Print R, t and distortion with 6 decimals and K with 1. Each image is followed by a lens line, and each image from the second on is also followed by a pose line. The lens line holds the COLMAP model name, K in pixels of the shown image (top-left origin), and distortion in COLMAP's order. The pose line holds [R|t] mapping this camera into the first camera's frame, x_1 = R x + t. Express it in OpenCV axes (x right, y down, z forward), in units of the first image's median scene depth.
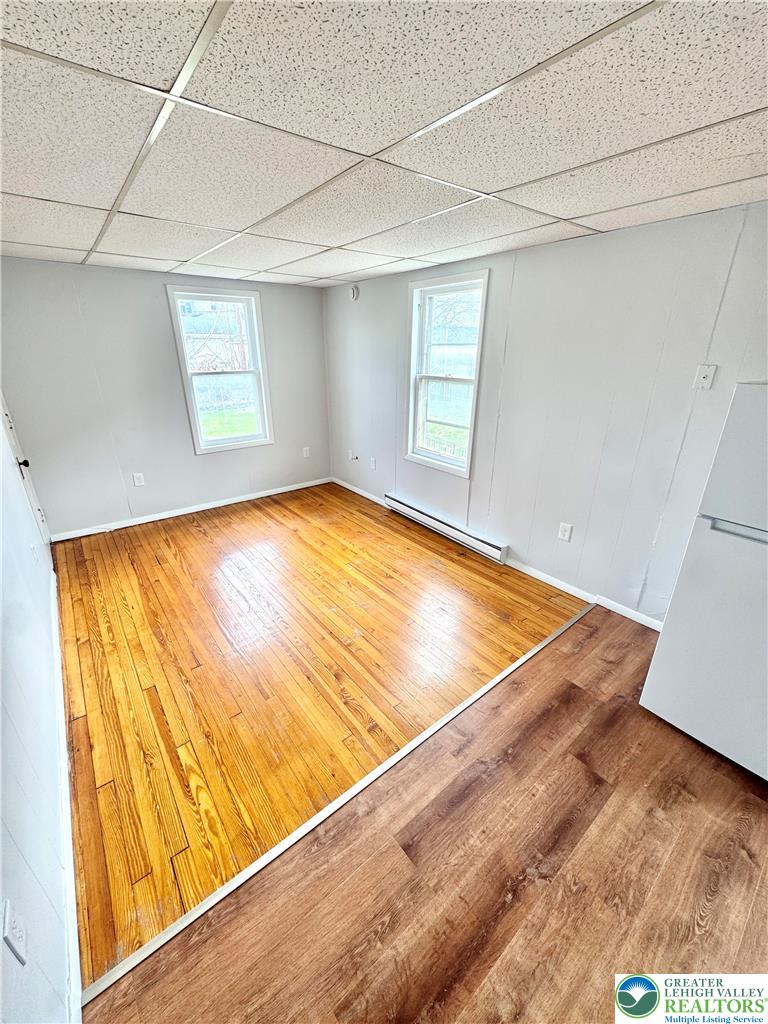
lens RADIAL K [[407.4, 0, 385.7], [0, 407.4, 512.4], [0, 0, 1]] dist [-0.001650, 0.000249]
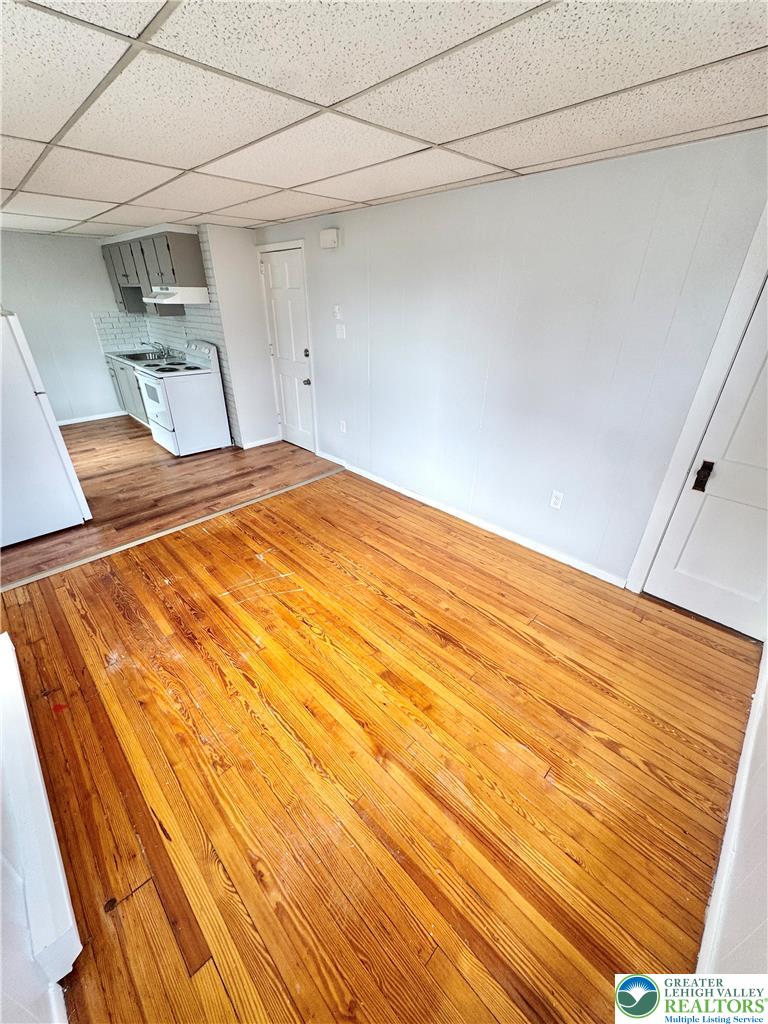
lens RADIAL K [[407.4, 0, 385.7], [0, 407.4, 512.4], [0, 0, 1]] dist [-0.001650, 0.000249]
pose [[-0.993015, 0.051317, -0.106240, -0.292344], [-0.050061, 0.632121, 0.773251, -0.664019], [0.106838, 0.773169, -0.625137, 1.599835]]
